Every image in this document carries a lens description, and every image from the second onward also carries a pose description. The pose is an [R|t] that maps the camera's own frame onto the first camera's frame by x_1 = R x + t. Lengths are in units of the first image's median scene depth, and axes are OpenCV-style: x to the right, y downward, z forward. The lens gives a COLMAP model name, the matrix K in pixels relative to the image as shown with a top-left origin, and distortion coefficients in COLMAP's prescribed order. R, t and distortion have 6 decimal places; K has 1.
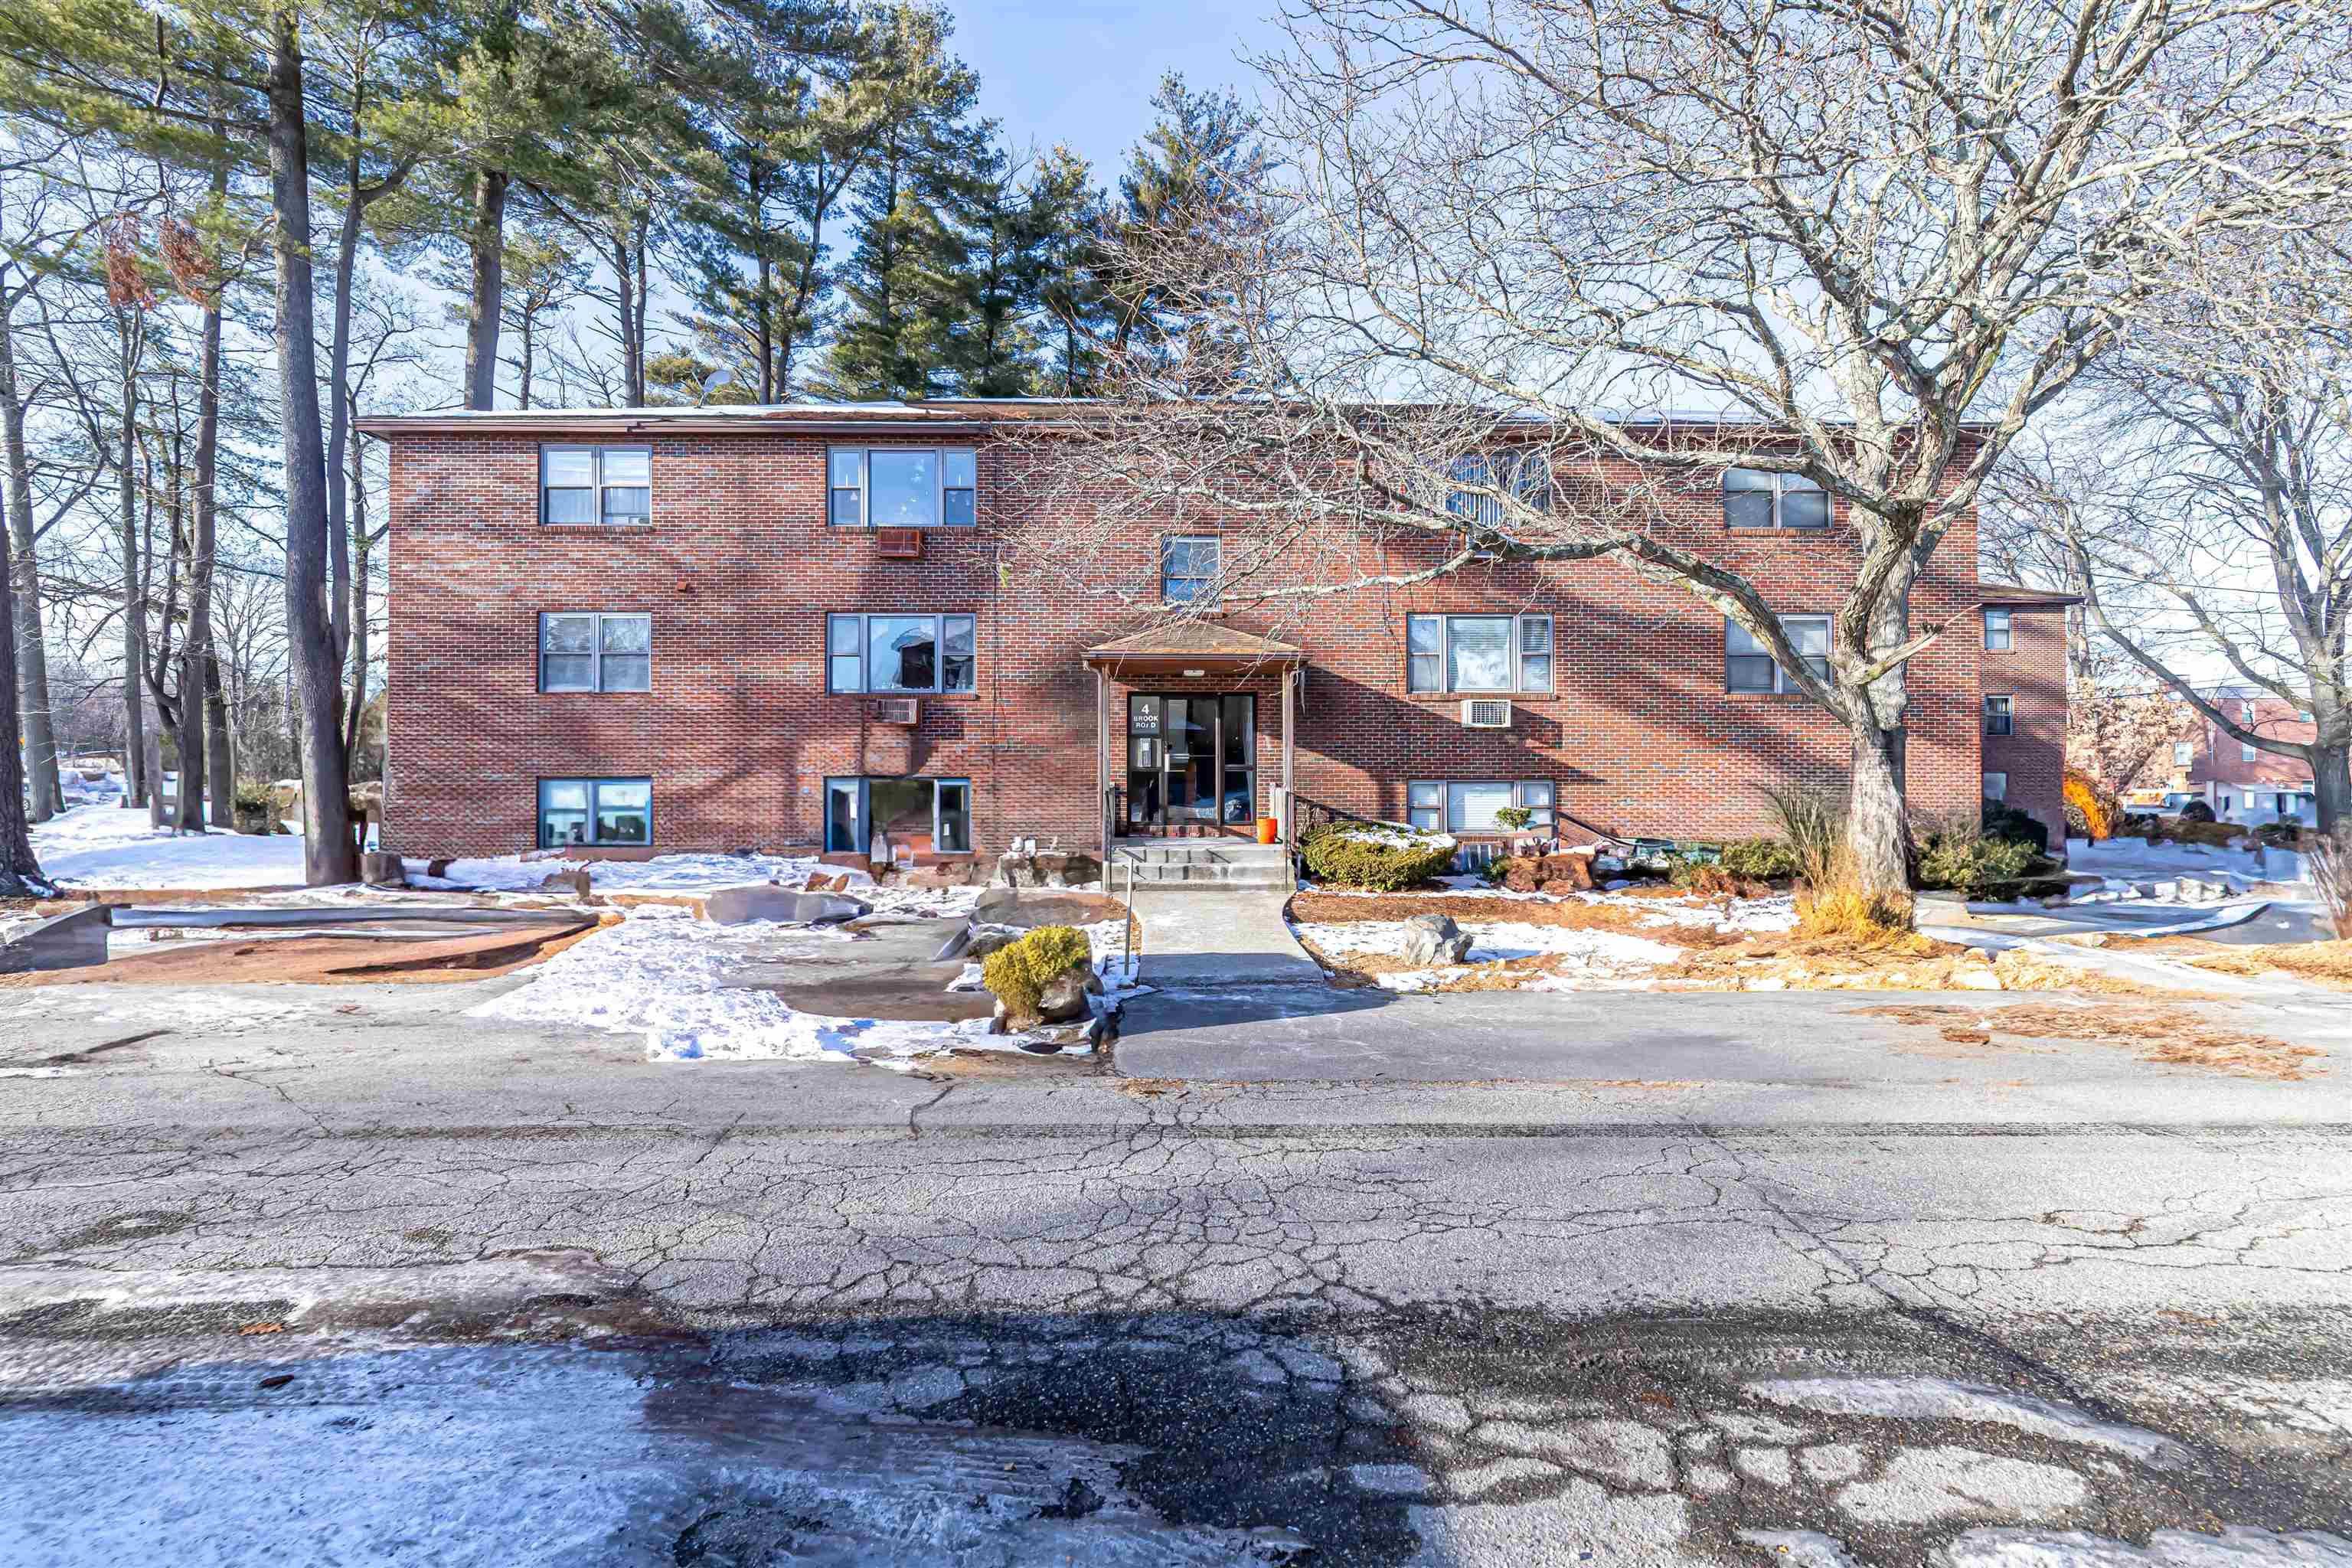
lens RADIAL K [[1054.2, 0, 1173.6], [0, 1054.2, 783.3], [0, 0, 1]] dist [0.002716, -0.001032]
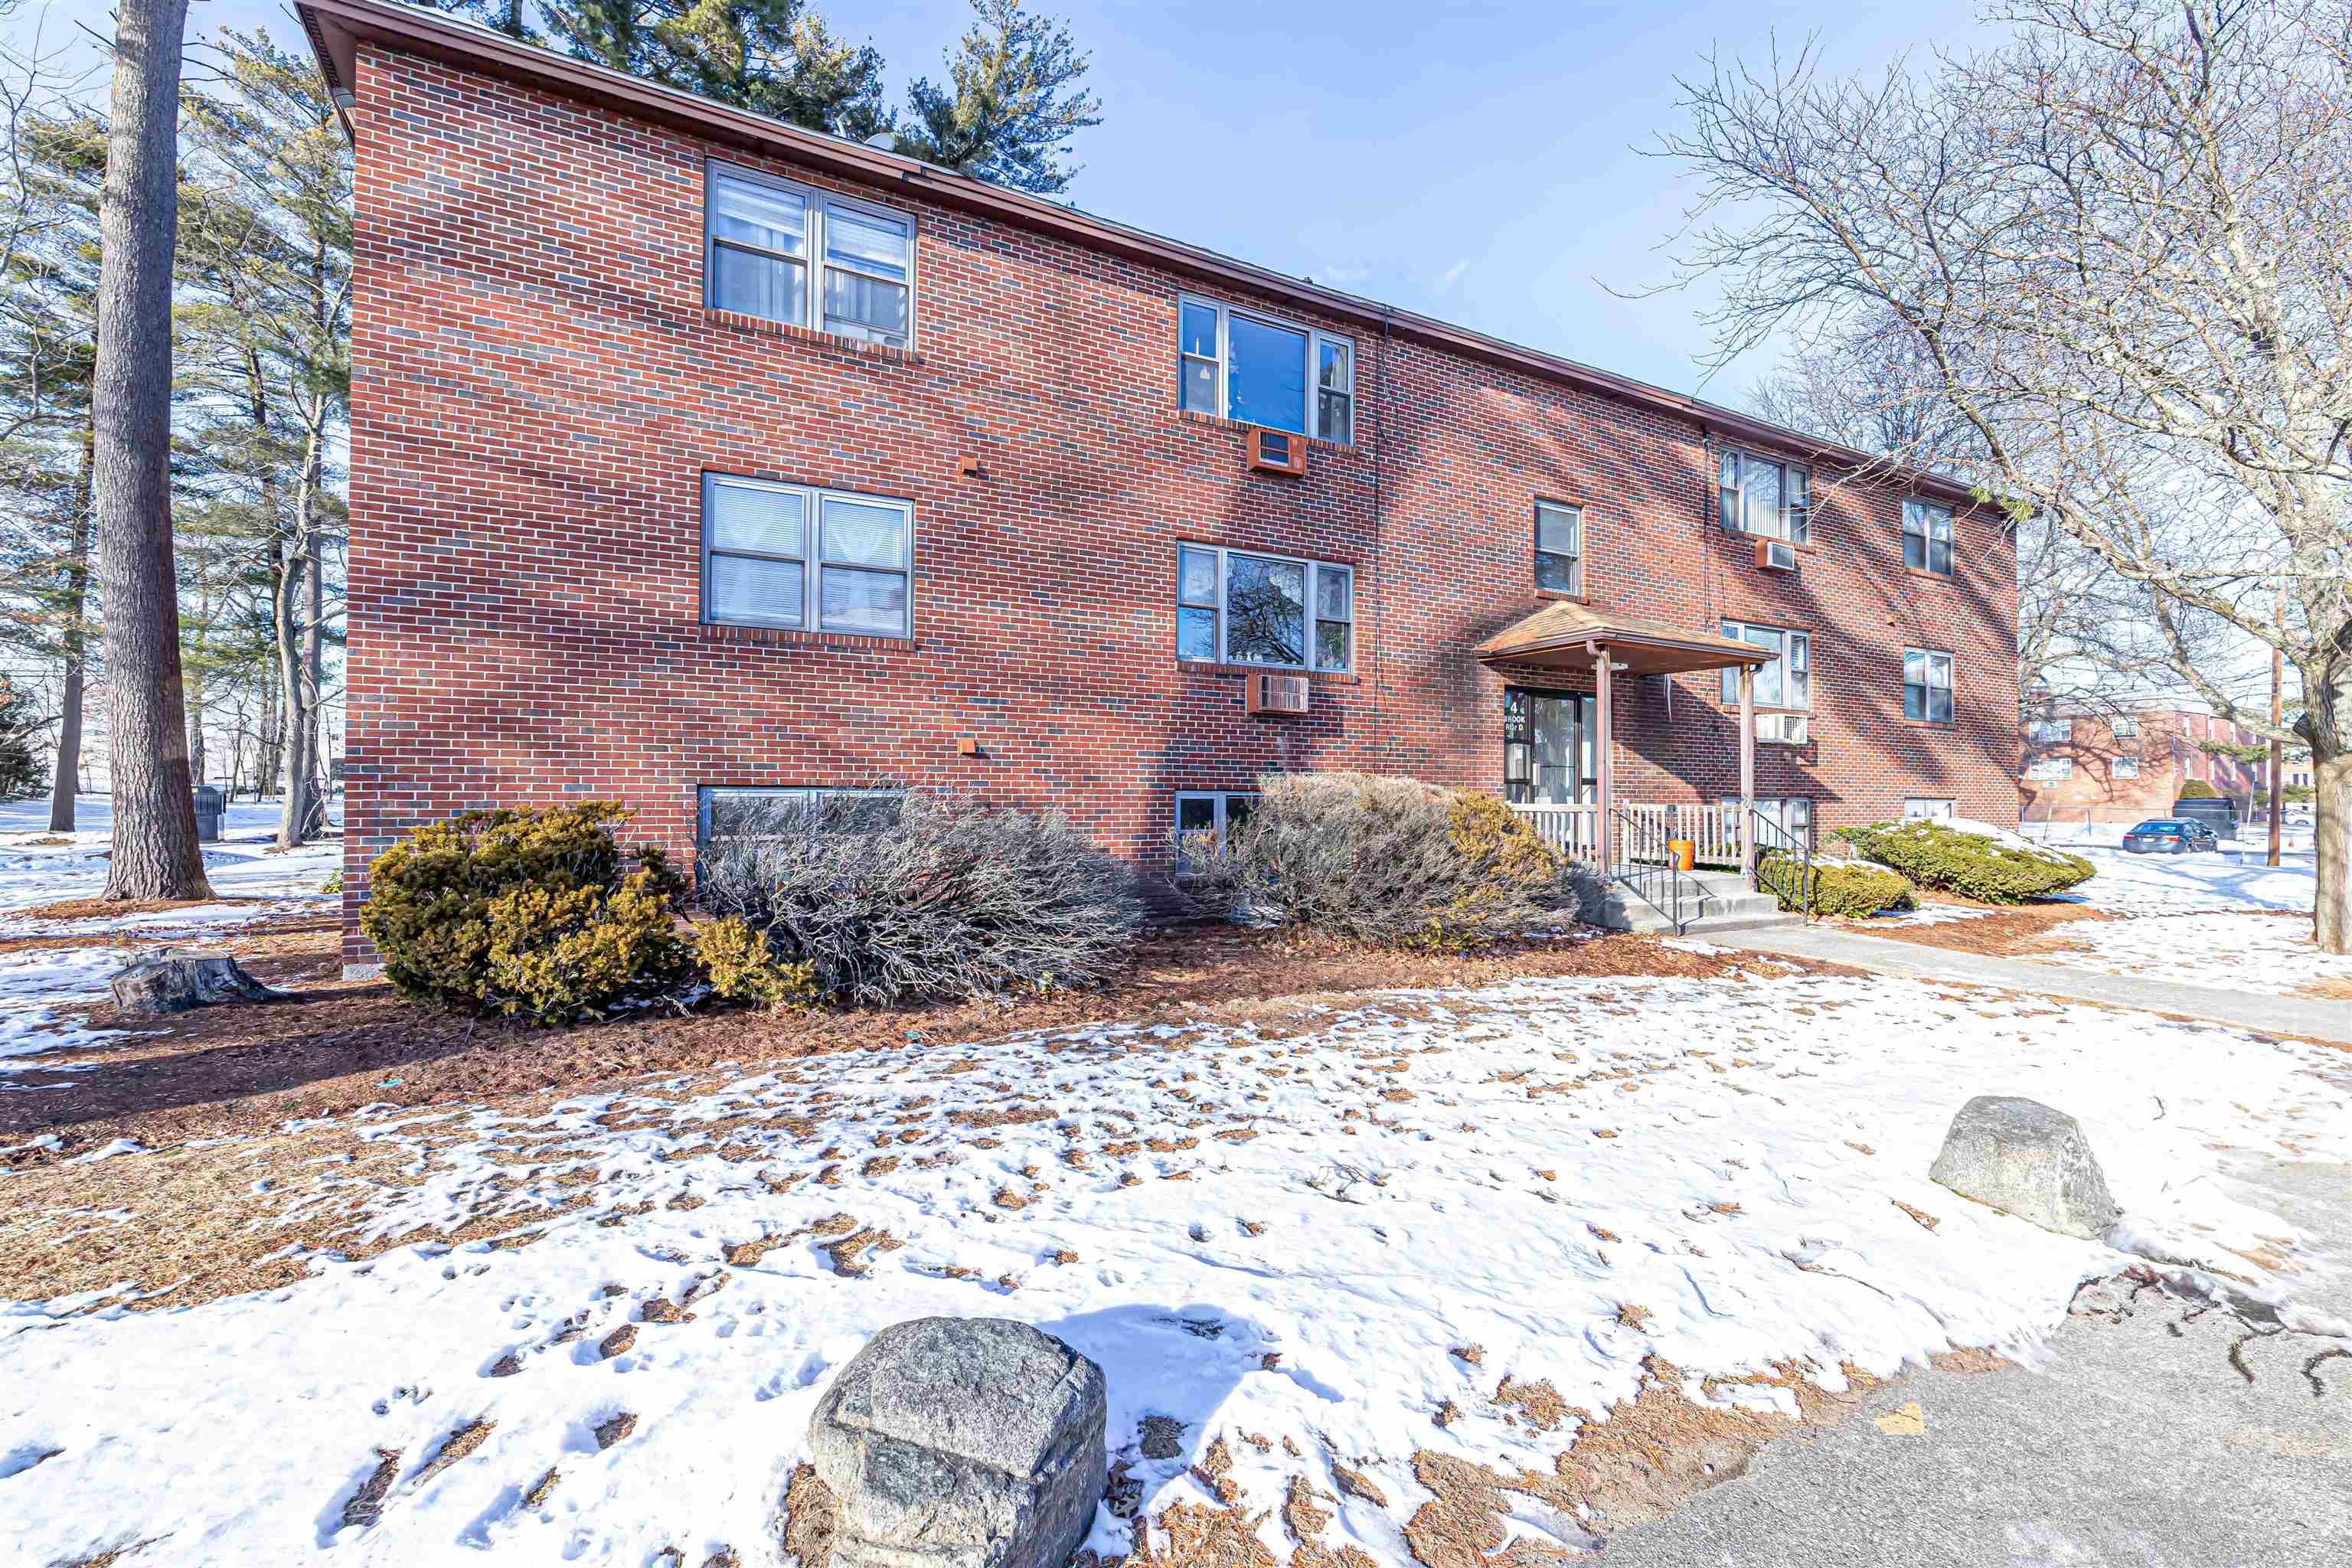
lens RADIAL K [[1054.2, 0, 1177.1], [0, 1054.2, 786.4], [0, 0, 1]] dist [0.002716, -0.001032]
pose [[0.873222, 0.010178, 0.487217, -0.648104], [-0.000677, 0.999806, -0.019672, 0.005795], [-0.487323, 0.016848, 0.873059, 0.425339]]
